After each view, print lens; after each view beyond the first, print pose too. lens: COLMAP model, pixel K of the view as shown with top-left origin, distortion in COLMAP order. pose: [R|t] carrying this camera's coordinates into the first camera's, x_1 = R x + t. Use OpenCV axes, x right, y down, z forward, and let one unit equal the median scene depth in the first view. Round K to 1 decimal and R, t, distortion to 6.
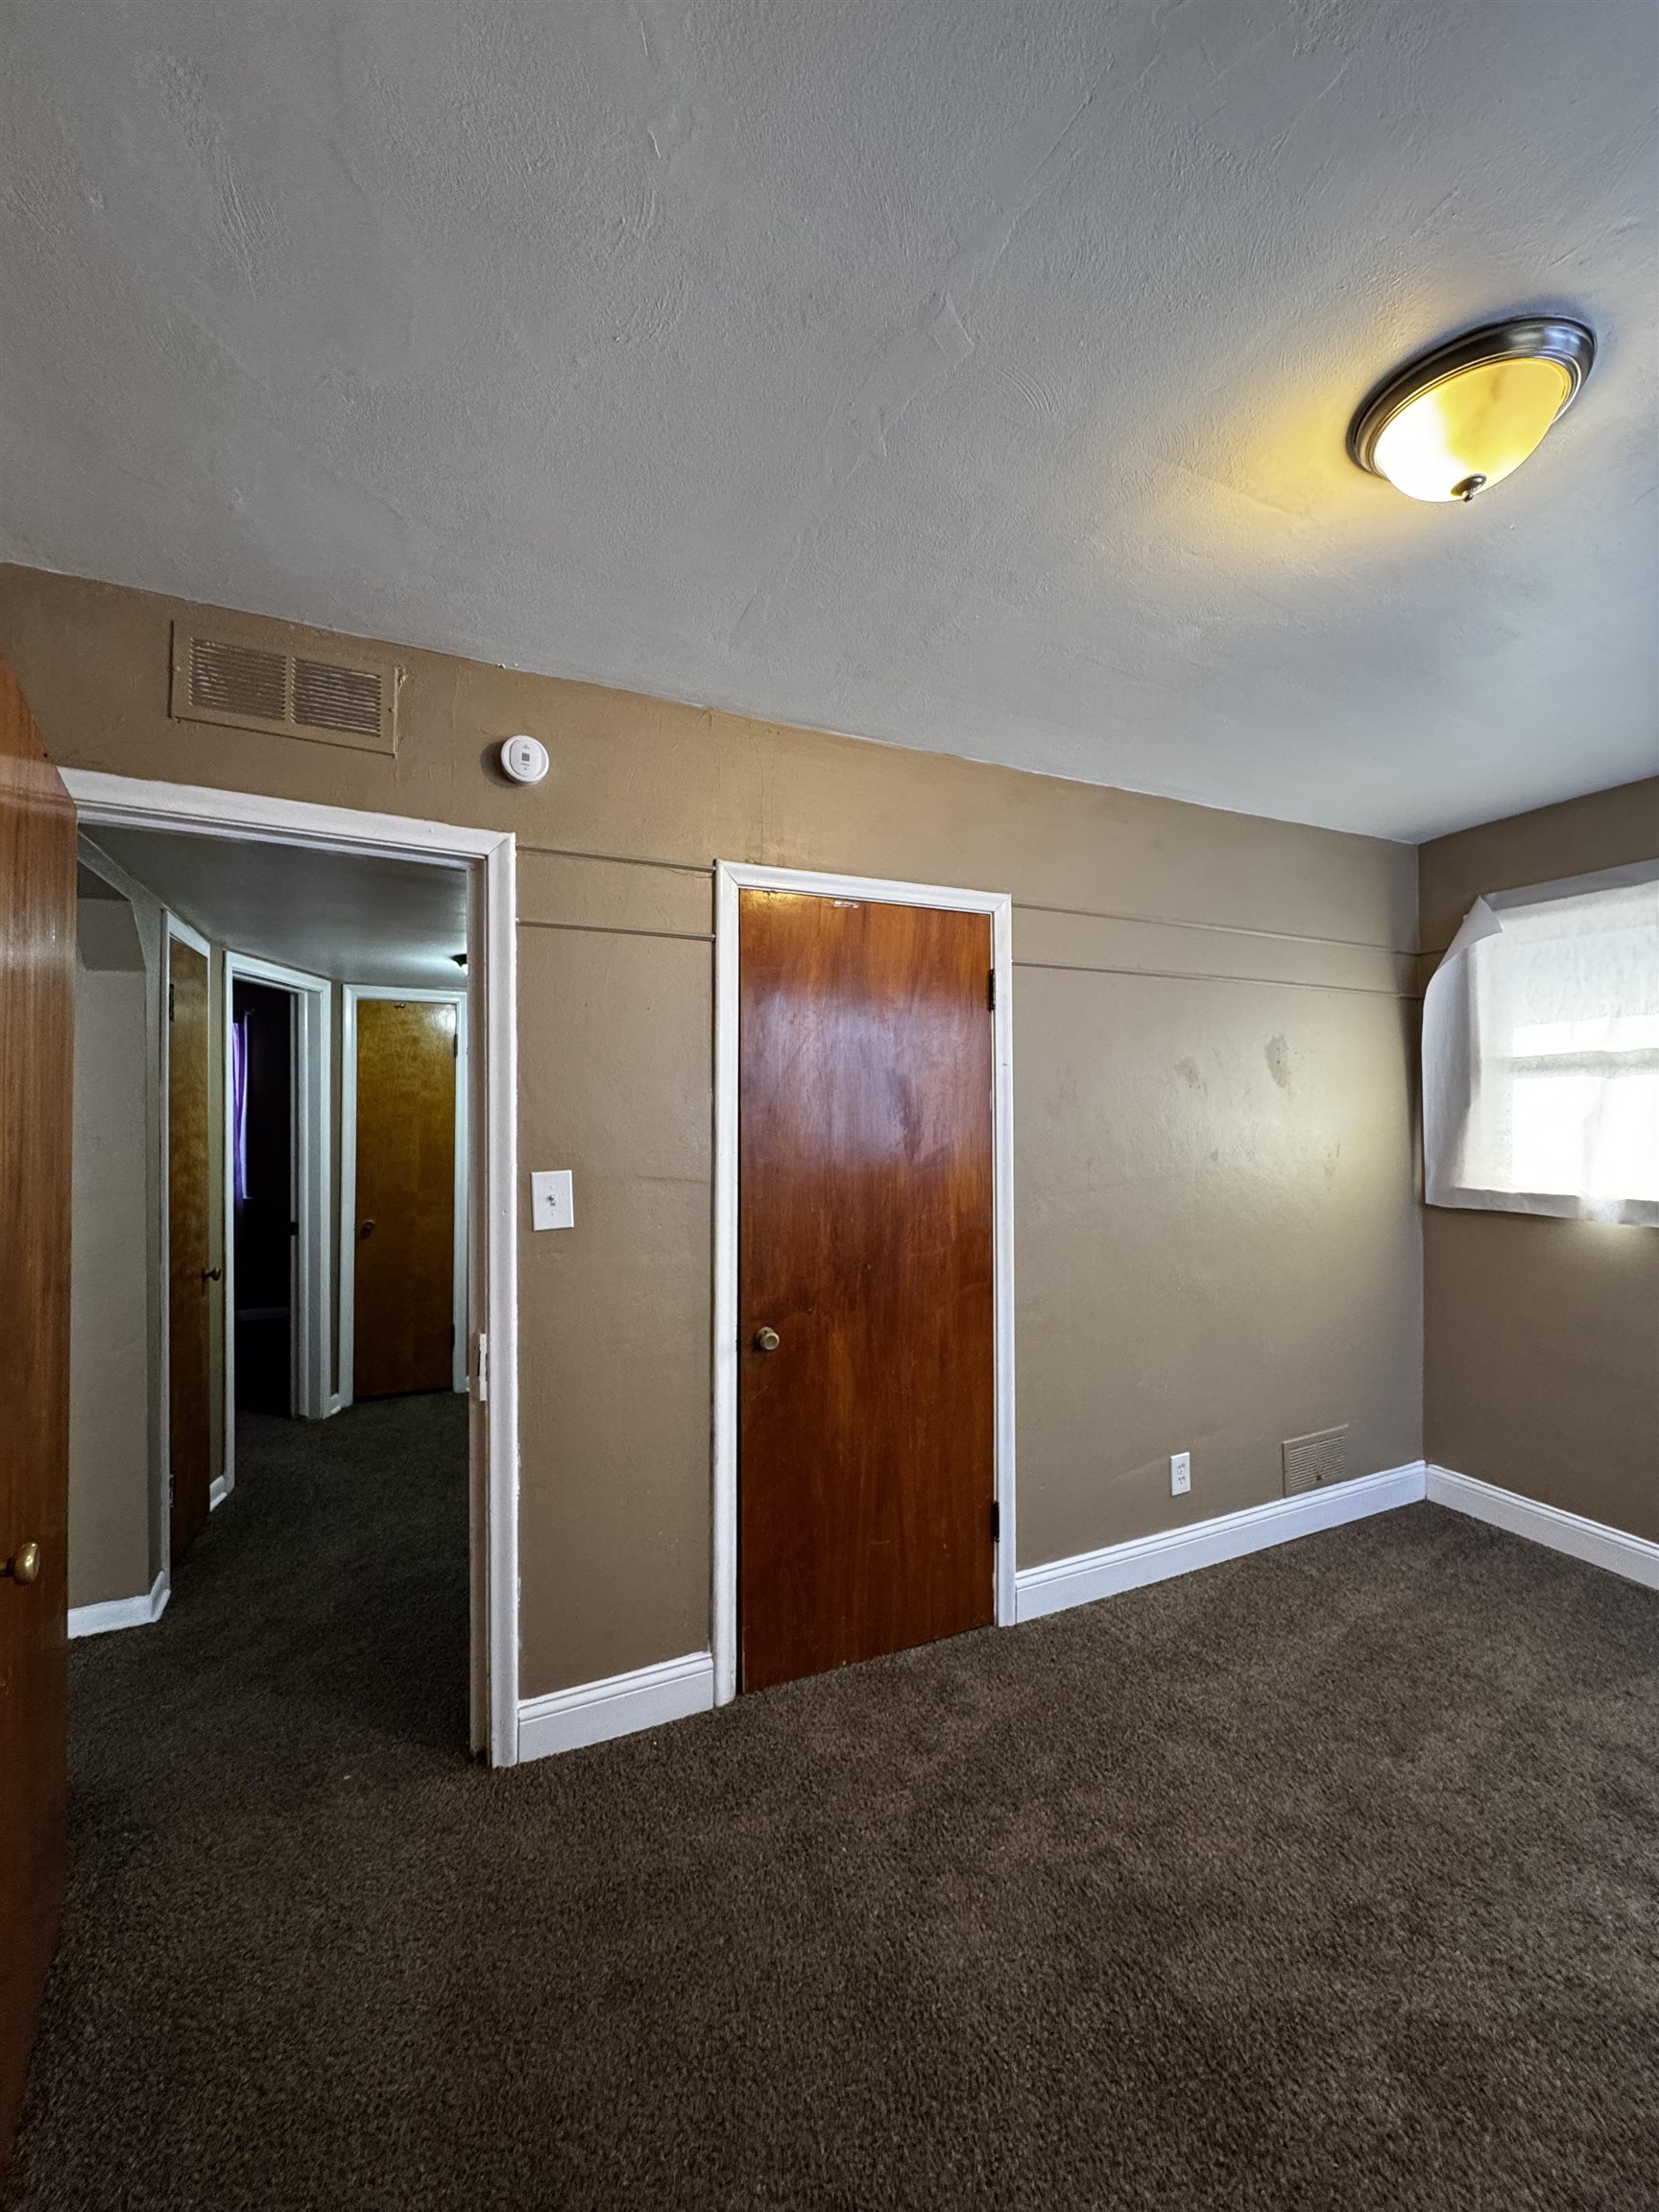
lens RADIAL K [[886.9, 0, 833.1], [0, 886.9, 1101.7], [0, 0, 1]] dist [-0.007557, 0.001038]
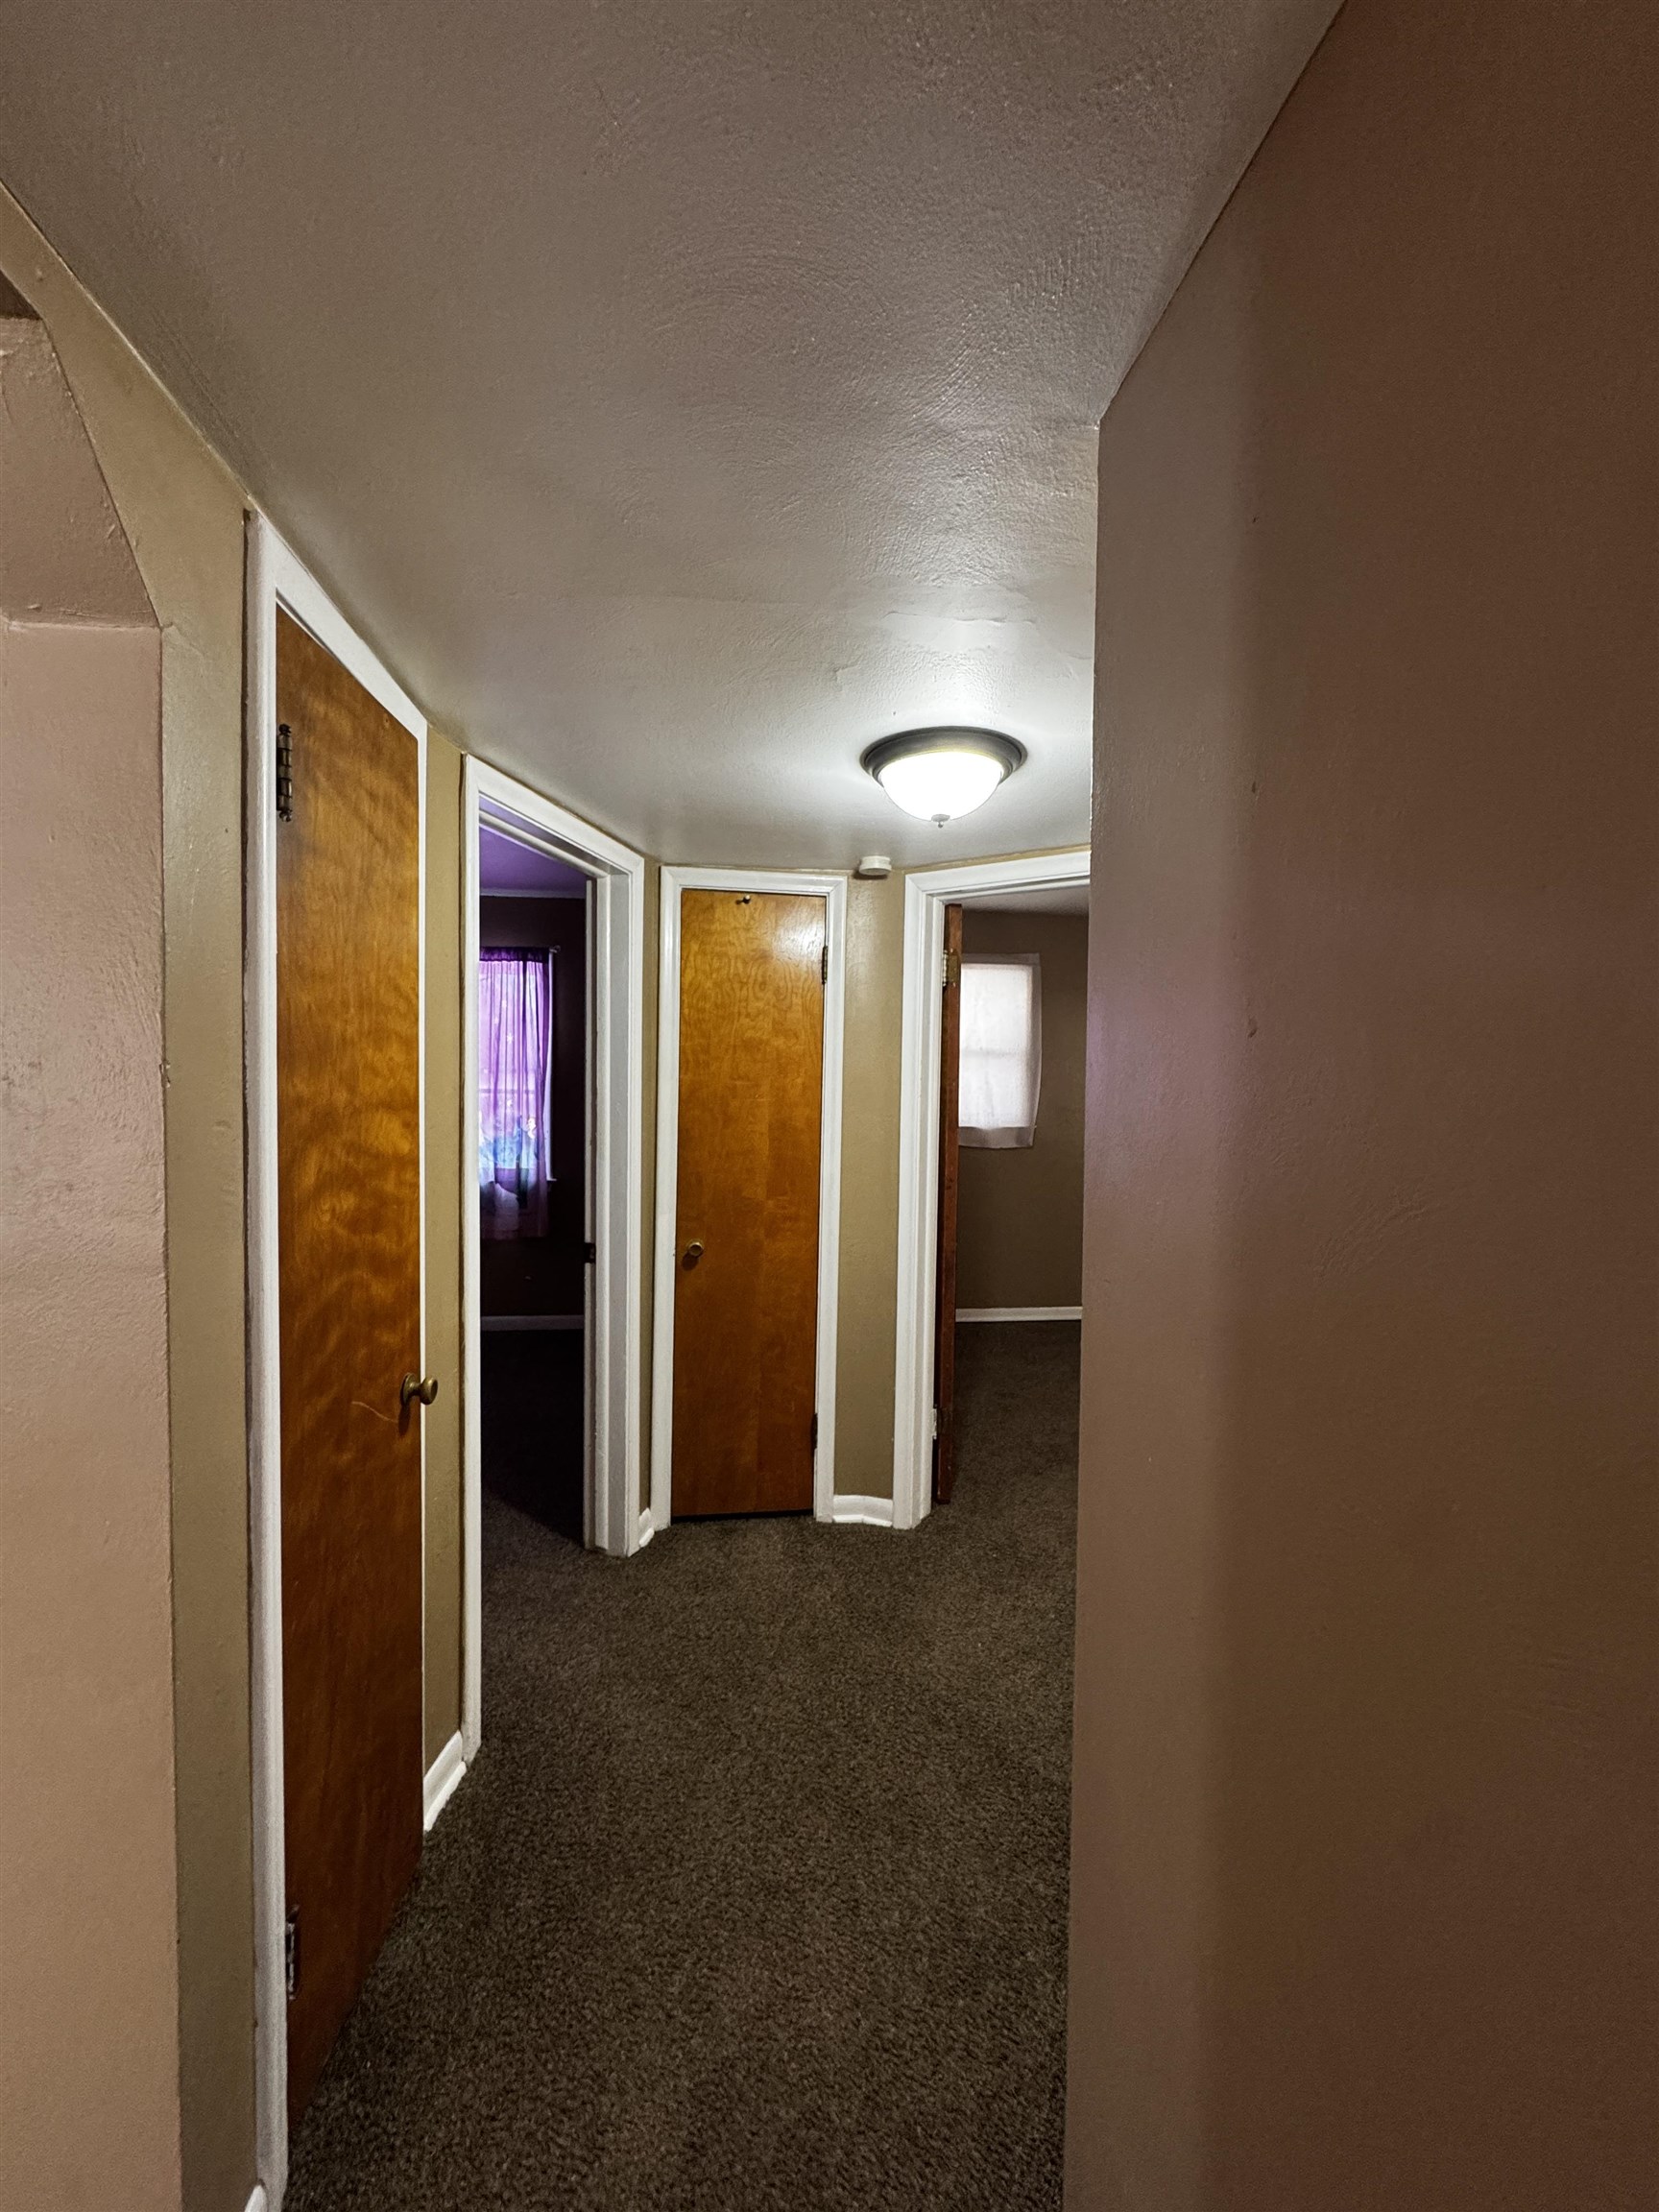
lens RADIAL K [[886.9, 0, 832.7], [0, 886.9, 1107.5], [0, 0, 1]] dist [-0.007557, 0.001038]
pose [[0.952691, 0.025157, -0.302898, -0.250300], [-0.014319, 0.999177, 0.037949, 0.013190], [0.303603, -0.031817, 0.952267, 0.445130]]
